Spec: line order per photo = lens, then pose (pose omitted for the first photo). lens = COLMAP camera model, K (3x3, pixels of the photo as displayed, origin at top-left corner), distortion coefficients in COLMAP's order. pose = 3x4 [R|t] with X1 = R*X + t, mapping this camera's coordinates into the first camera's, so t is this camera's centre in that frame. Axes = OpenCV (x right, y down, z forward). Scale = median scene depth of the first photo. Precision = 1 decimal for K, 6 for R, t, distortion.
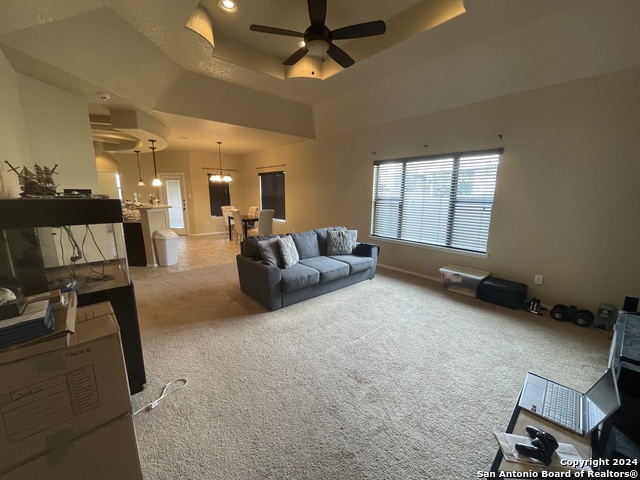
lens RADIAL K [[259.7, 0, 319.9], [0, 259.7, 242.5], [0, 0, 1]] dist [-0.001455, -0.000214]
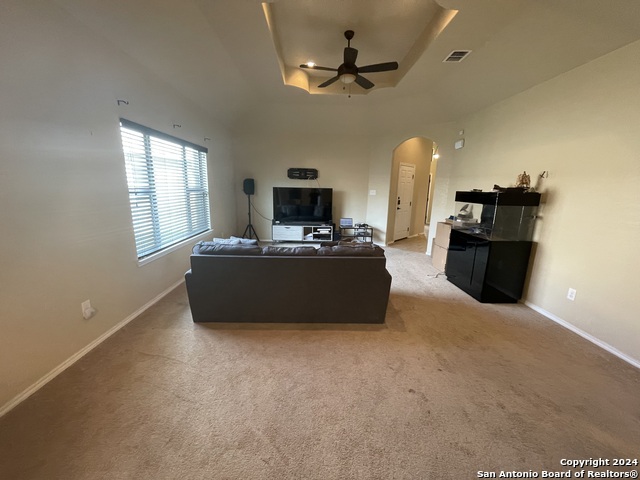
lens RADIAL K [[259.7, 0, 319.9], [0, 259.7, 242.5], [0, 0, 1]] dist [-0.001455, -0.000214]
pose [[-0.766687, -0.159444, 0.621908, -0.262796], [0.092903, 0.930924, 0.353200, -0.133087], [-0.635264, 0.328571, -0.698914, 0.699555]]
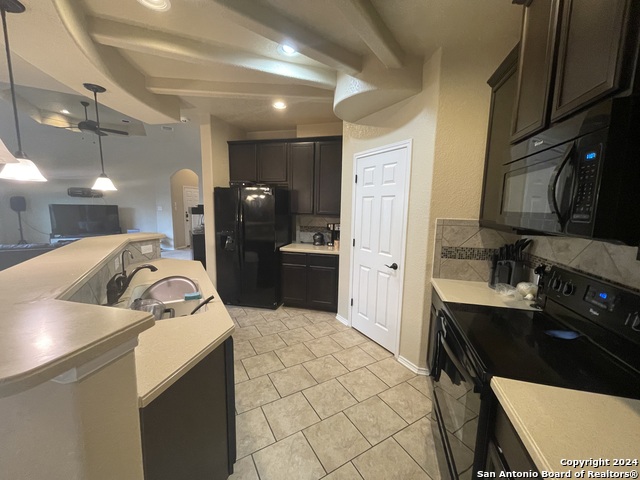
lens RADIAL K [[258.4, 0, 321.8], [0, 258.4, 242.5], [0, 0, 1]] dist [-0.002581, -0.000181]
pose [[-0.981330, -0.056098, 0.183969, -0.657424], [0.005936, 0.947229, 0.320501, -0.169654], [-0.192241, 0.315610, -0.929212, 0.834021]]
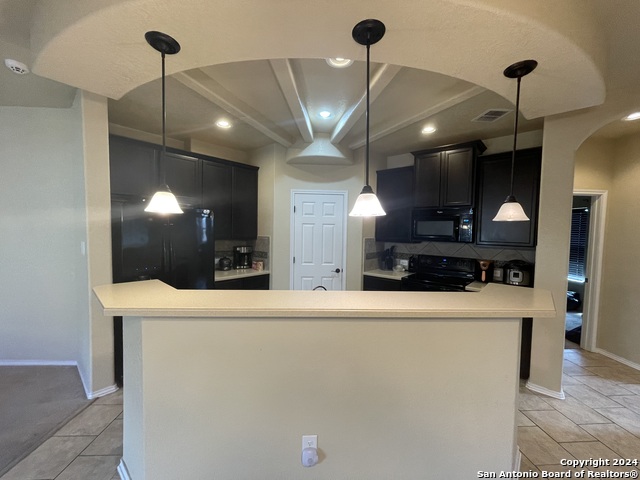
lens RADIAL K [[259.7, 0, 319.9], [0, 259.7, 242.5], [0, 0, 1]] dist [-0.001455, -0.000214]
pose [[-0.621337, 0.017196, -0.783354, -0.320899], [-0.172439, 0.972247, 0.158118, -0.160660], [0.764333, 0.233325, -0.601128, 0.784729]]
